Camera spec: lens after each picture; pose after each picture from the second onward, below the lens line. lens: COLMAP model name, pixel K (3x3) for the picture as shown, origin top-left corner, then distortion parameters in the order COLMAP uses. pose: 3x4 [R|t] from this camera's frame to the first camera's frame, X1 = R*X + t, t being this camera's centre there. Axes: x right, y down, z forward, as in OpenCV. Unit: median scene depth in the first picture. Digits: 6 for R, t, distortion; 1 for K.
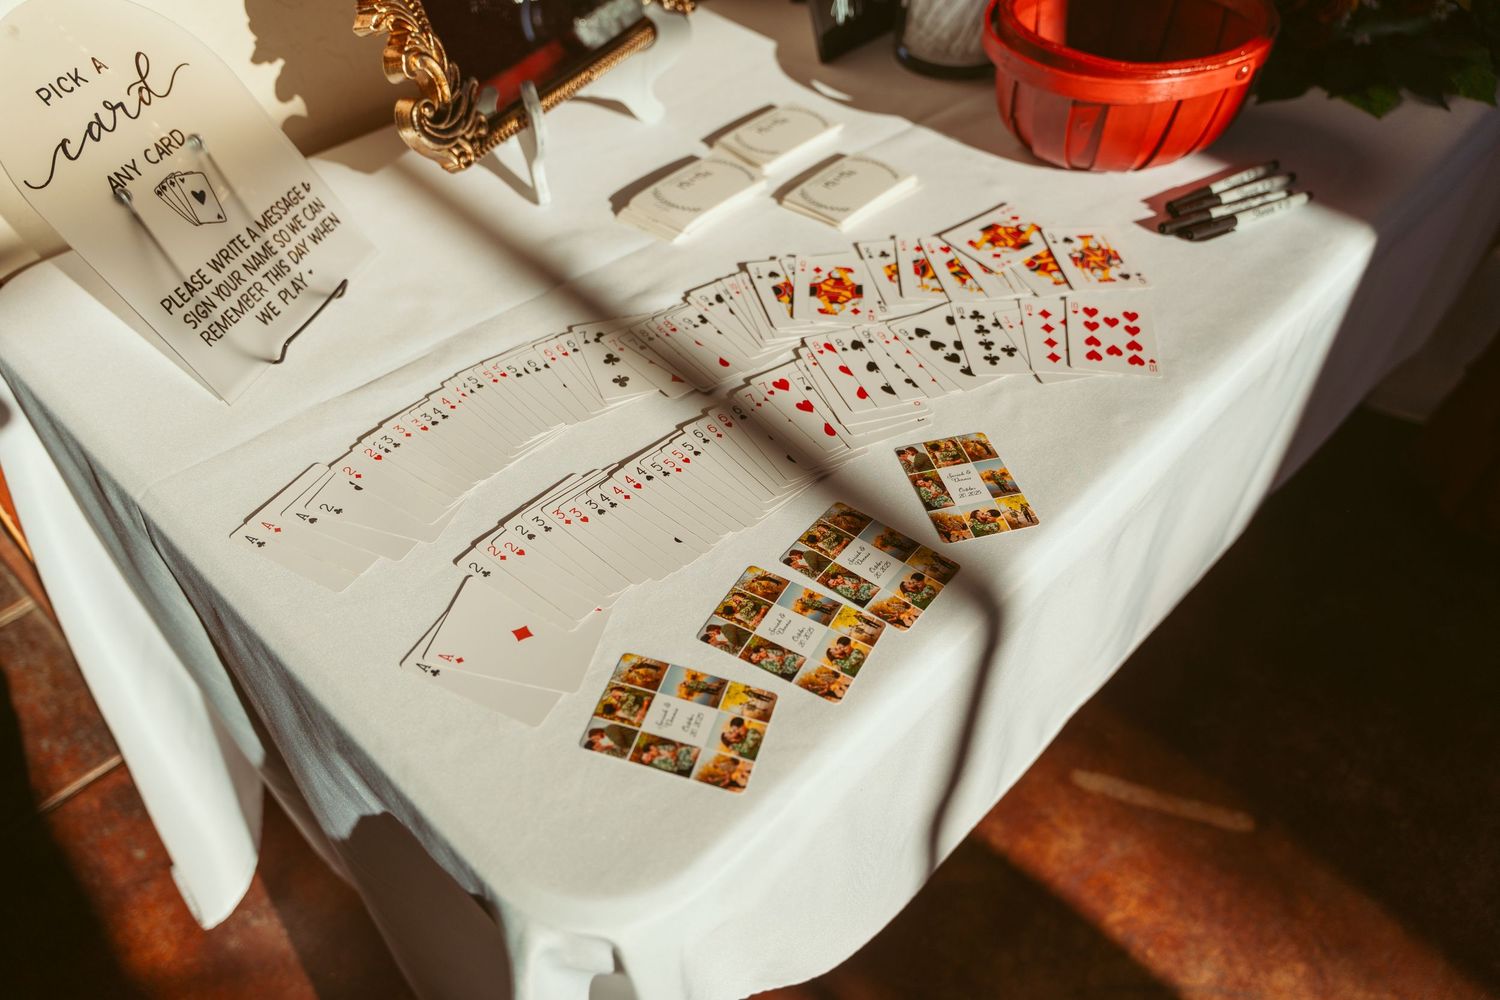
lens RADIAL K [[1148.4, 0, 750.0], [0, 1148.4, 500.0], [0, 0, 1]] dist [0.001762, -0.000855]
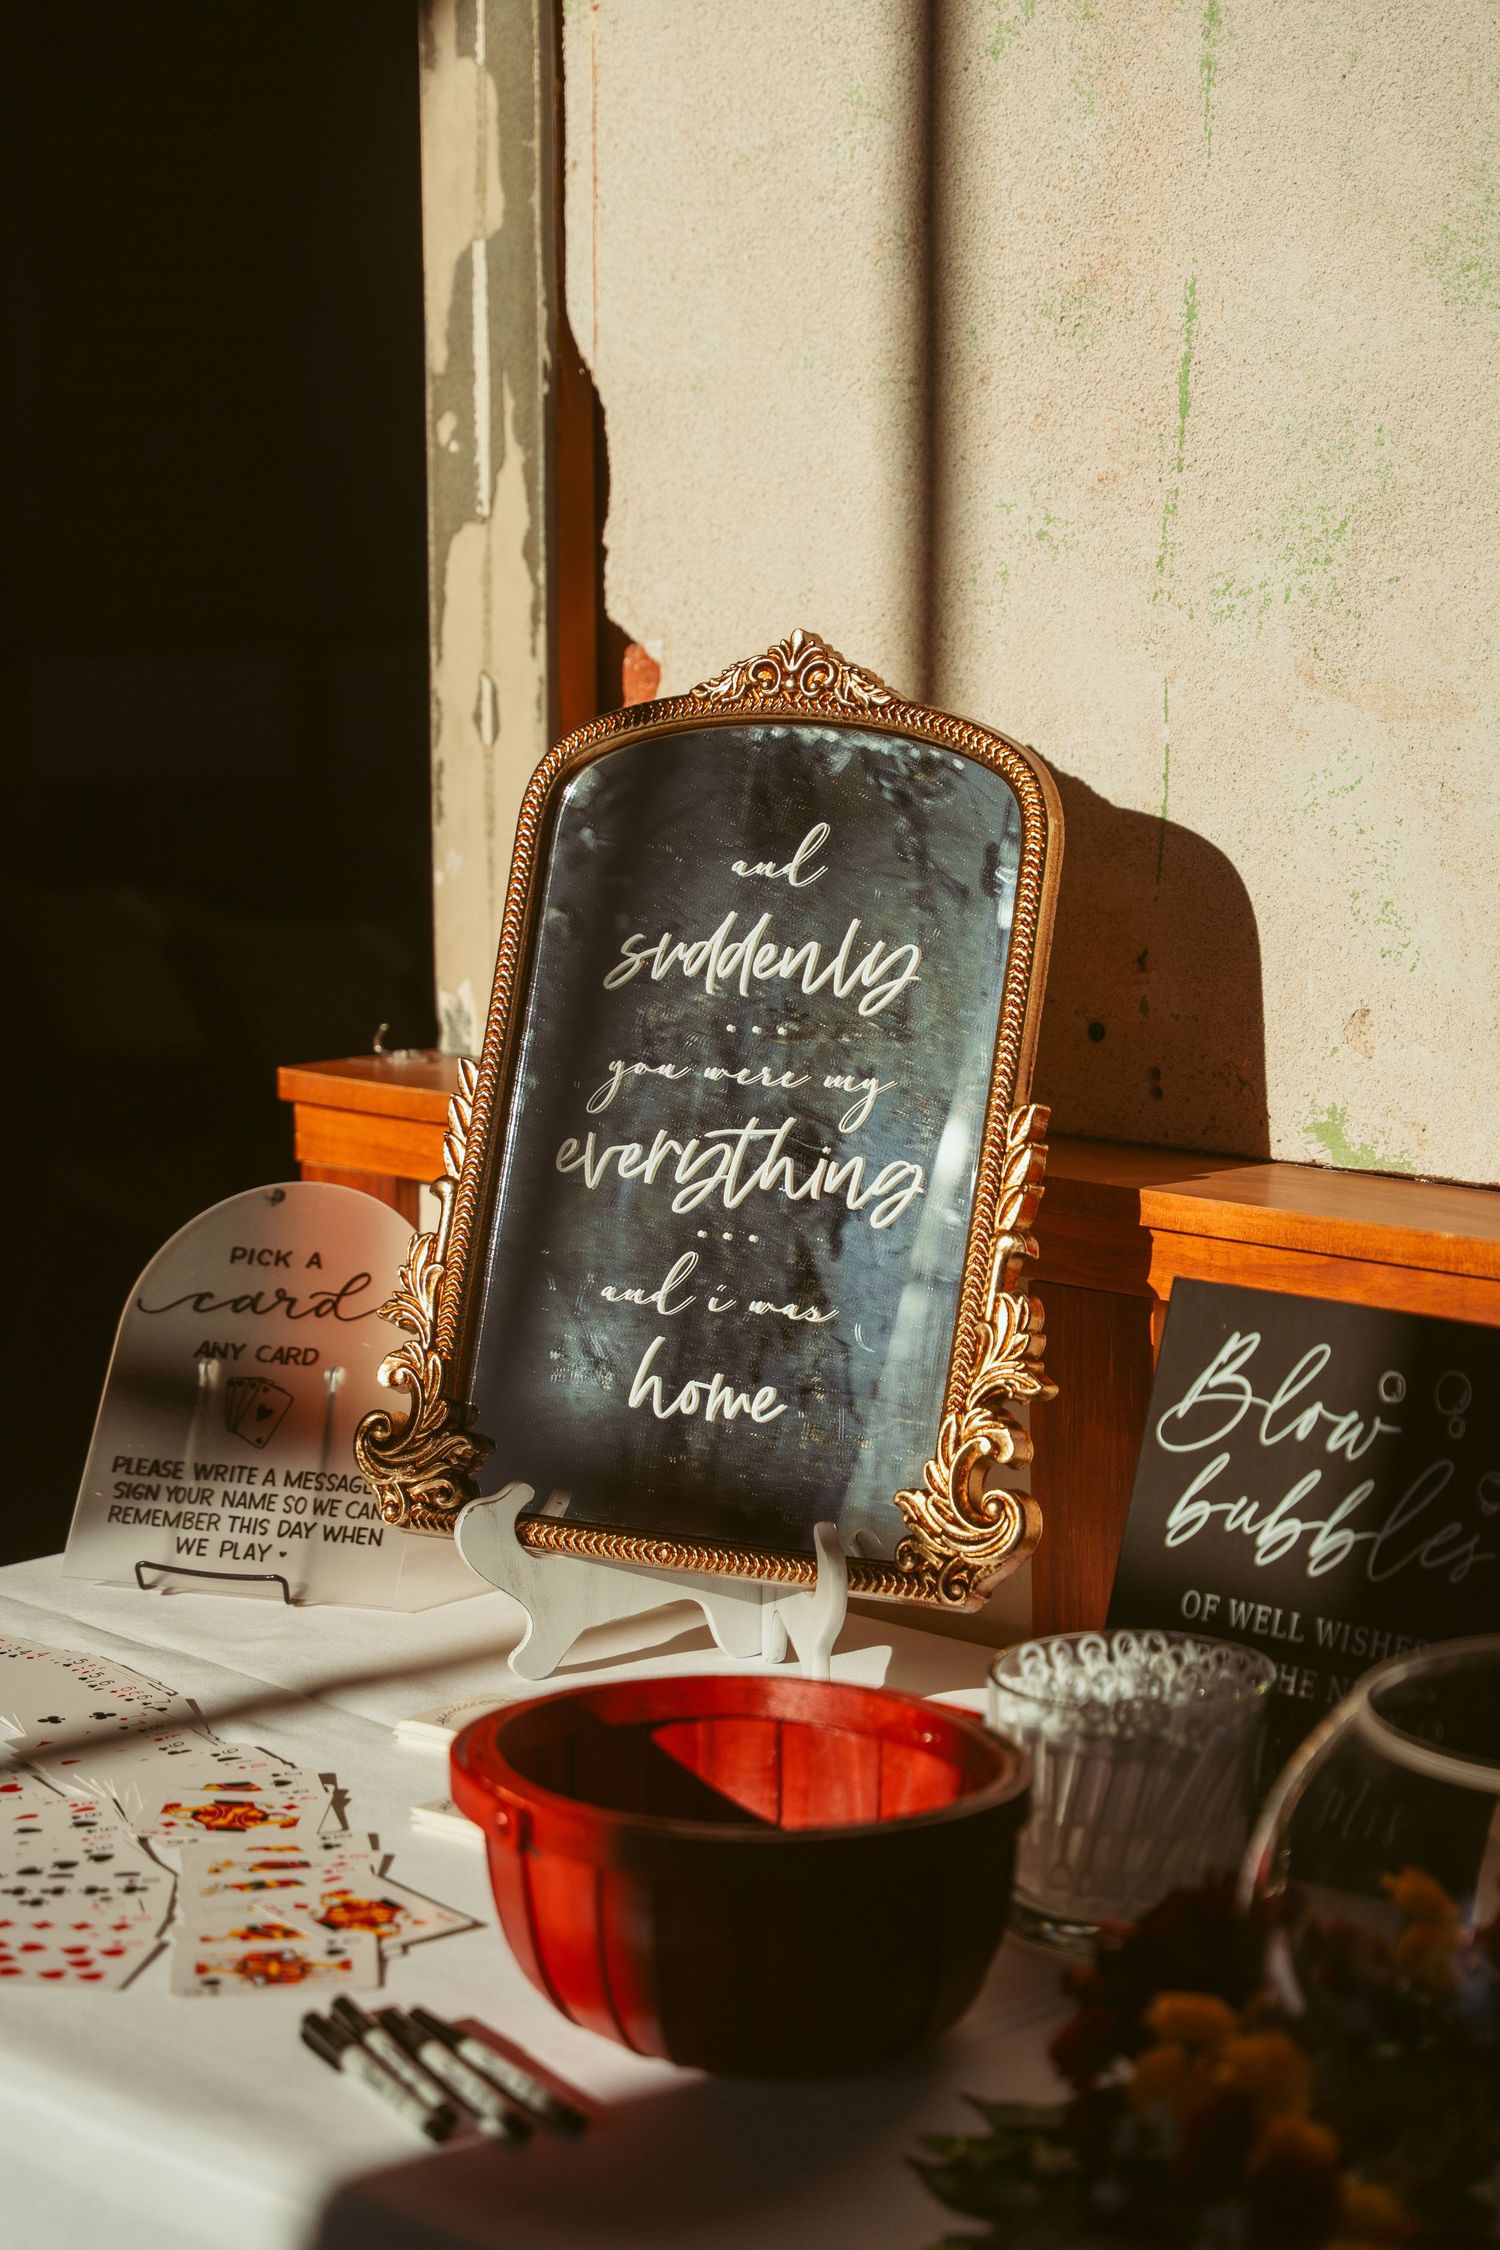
lens RADIAL K [[4628.9, 0, 750.0], [0, 4628.9, 1125.0], [0, 0, 1]] dist [-0.027397, -0.241885]
pose [[-0.042659, 0.144297, -0.988614, 2.699253], [-0.690680, 0.710724, 0.133539, -1.061206], [0.721901, 0.688513, 0.069344, 0.834364]]
